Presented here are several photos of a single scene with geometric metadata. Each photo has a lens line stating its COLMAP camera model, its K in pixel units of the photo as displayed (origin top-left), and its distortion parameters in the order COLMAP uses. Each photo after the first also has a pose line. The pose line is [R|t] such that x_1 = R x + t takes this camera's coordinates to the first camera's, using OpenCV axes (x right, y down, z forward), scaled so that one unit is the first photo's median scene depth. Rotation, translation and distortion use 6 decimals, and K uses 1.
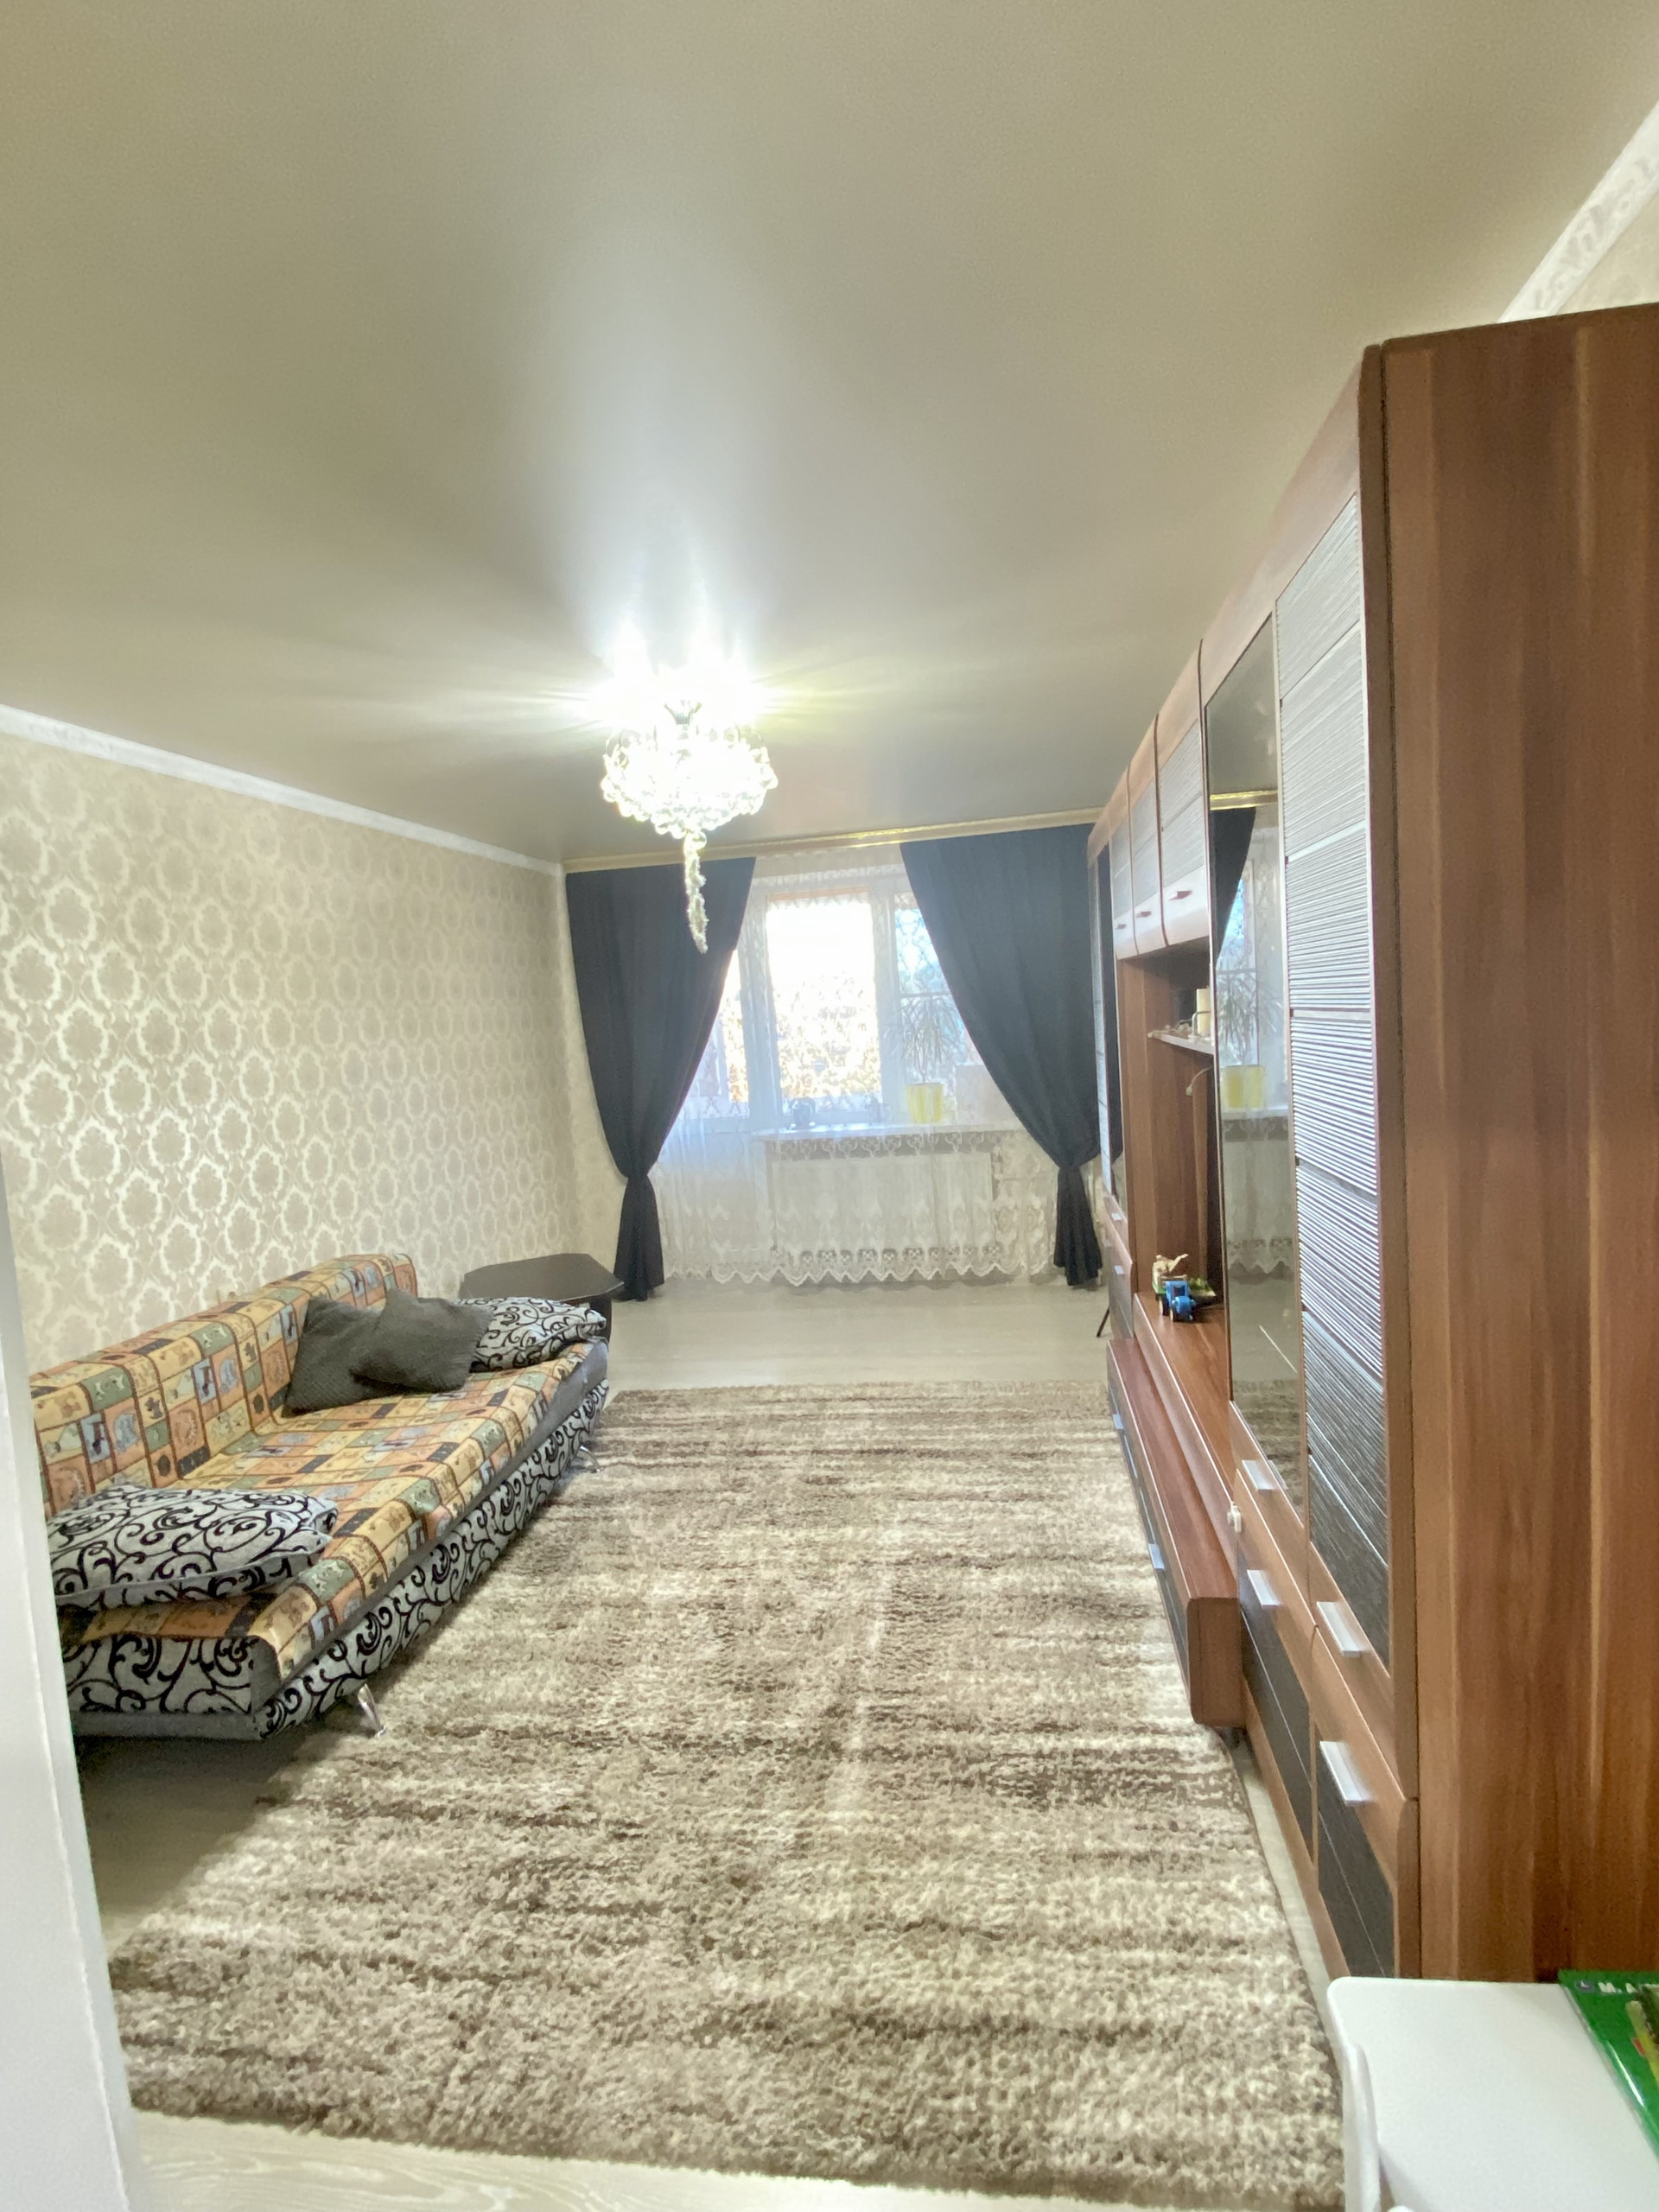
lens RADIAL K [[1063.8, 0, 829.5], [0, 1063.8, 1106.0], [0, 0, 1]] dist [0.000130, 0.000000]
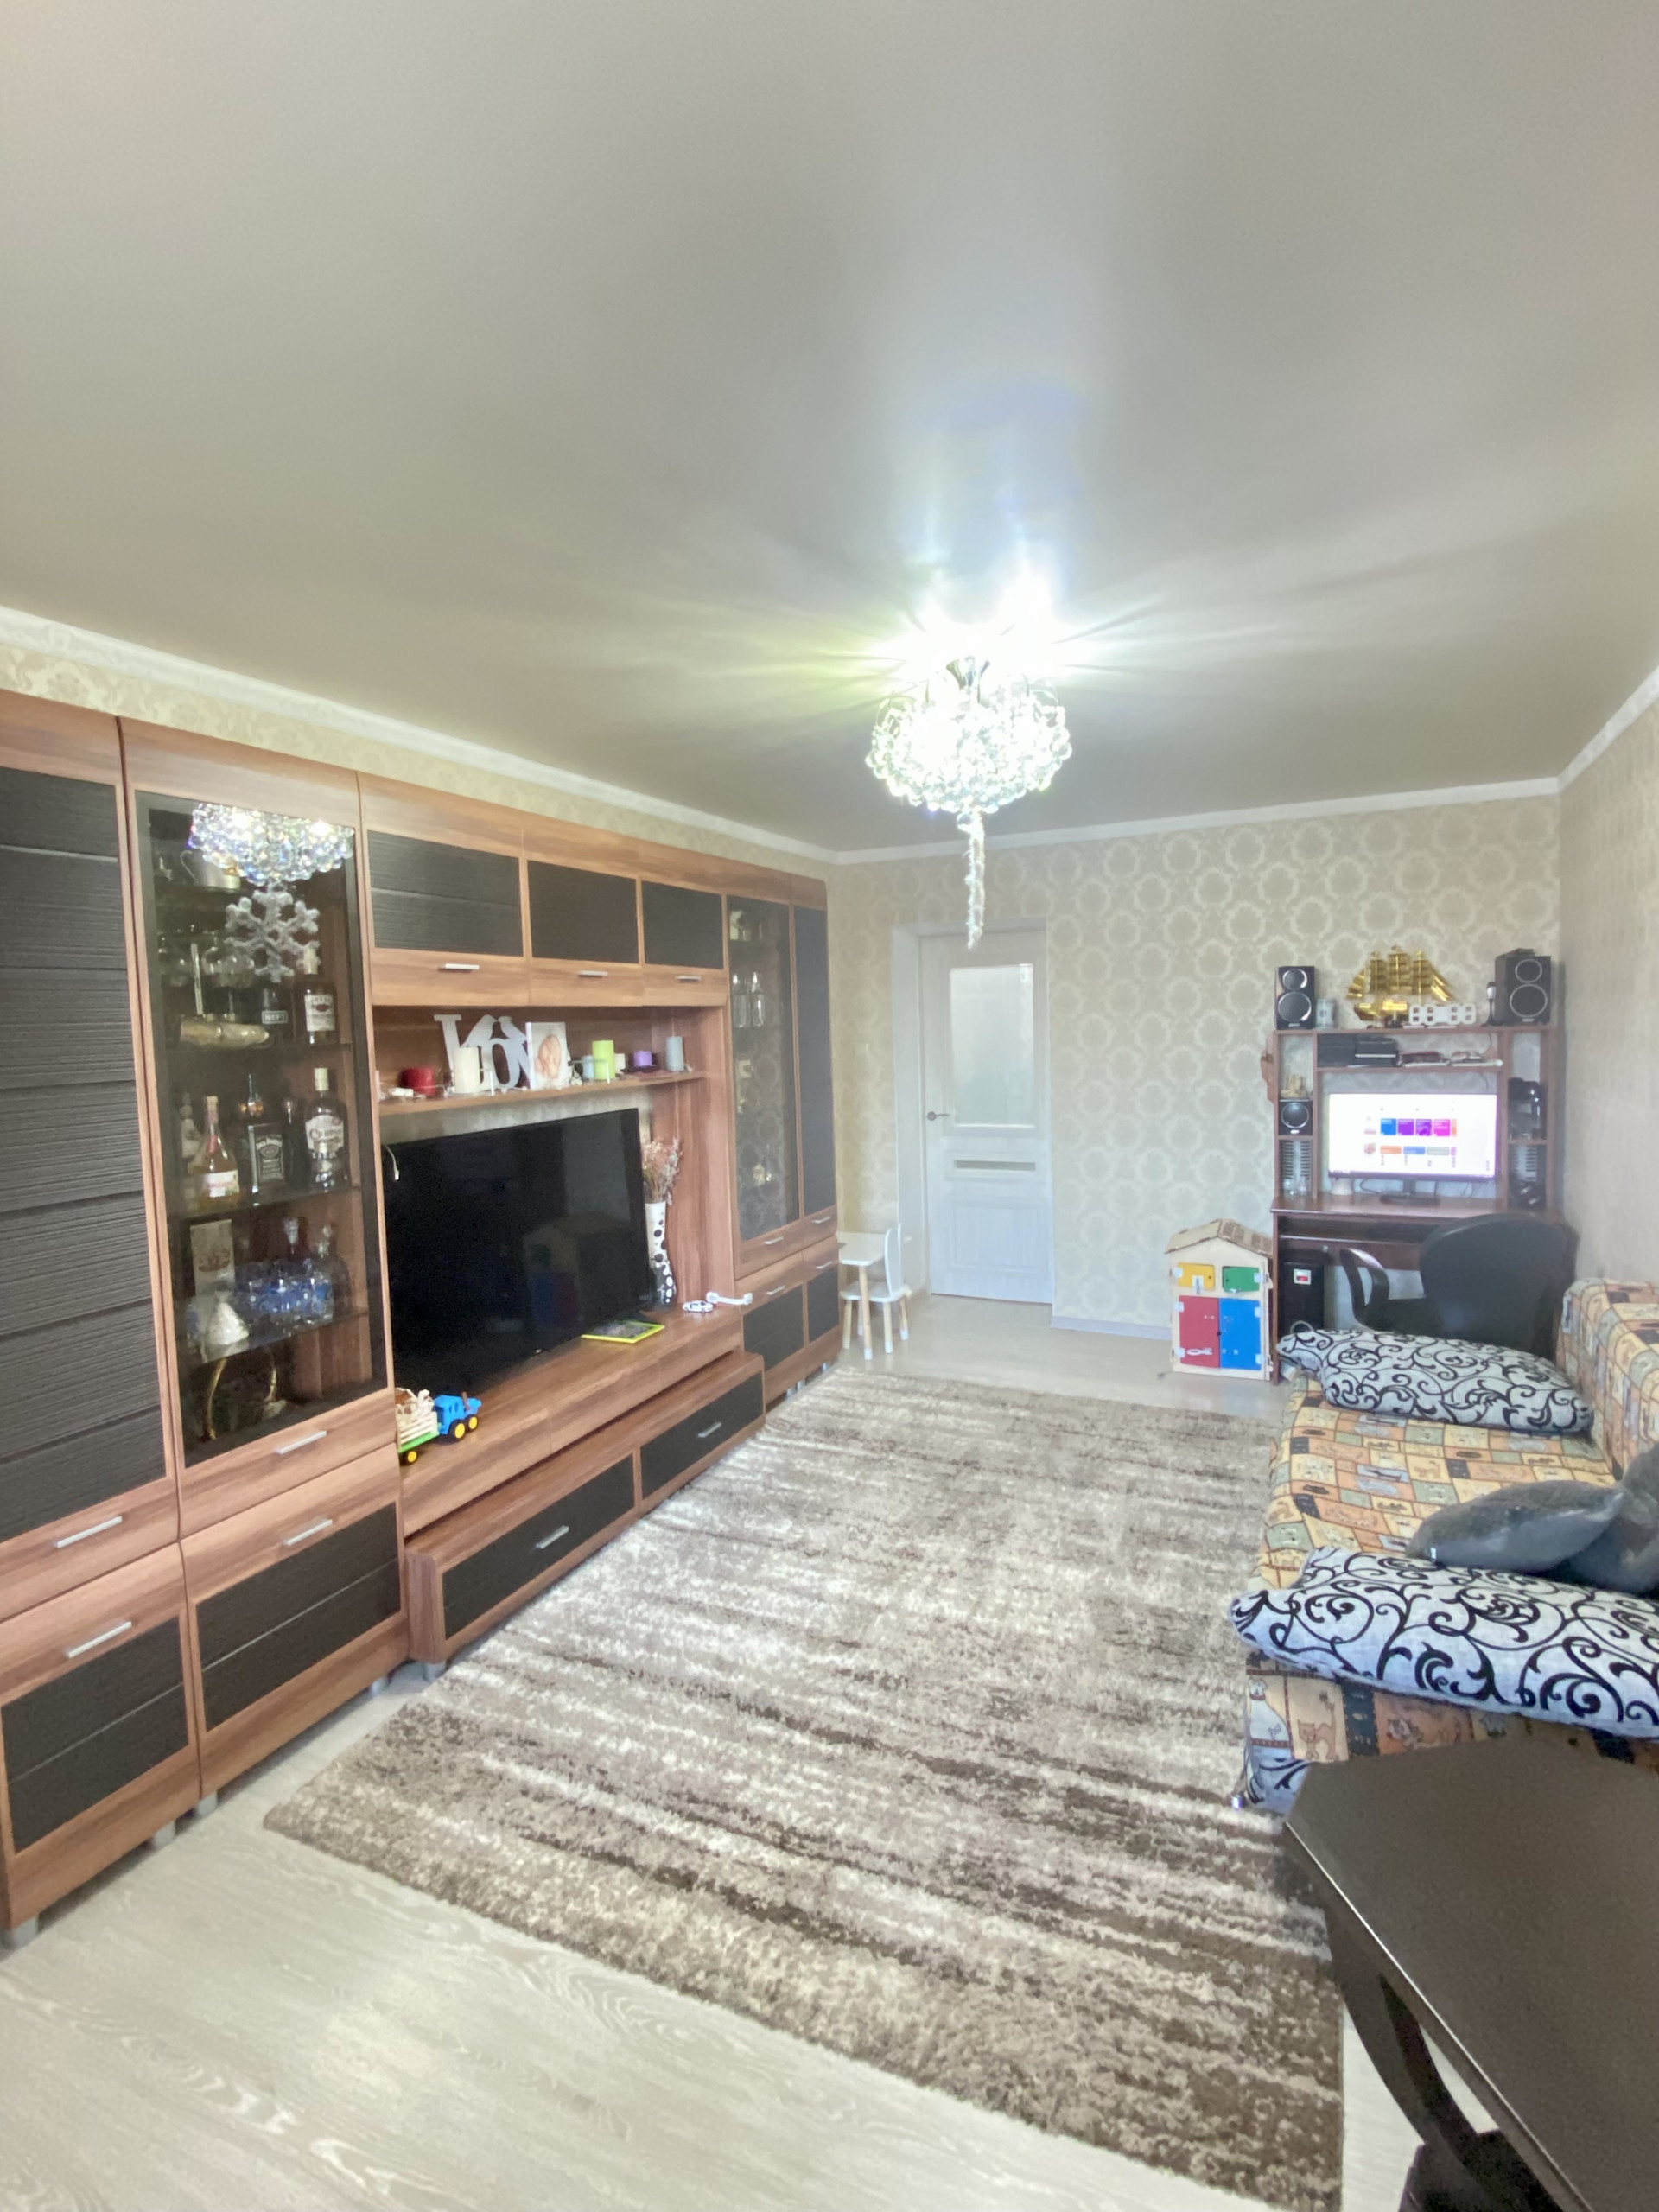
lens RADIAL K [[1099.9, 0, 829.5], [0, 1099.9, 1106.0], [0, 0, 1]] dist [-0.000457, 0.000014]
pose [[-0.955134, 0.079362, 0.285342, -0.247203], [0.125468, 0.981132, 0.147101, -0.162381], [-0.268284, 0.176302, -0.947070, 1.855070]]
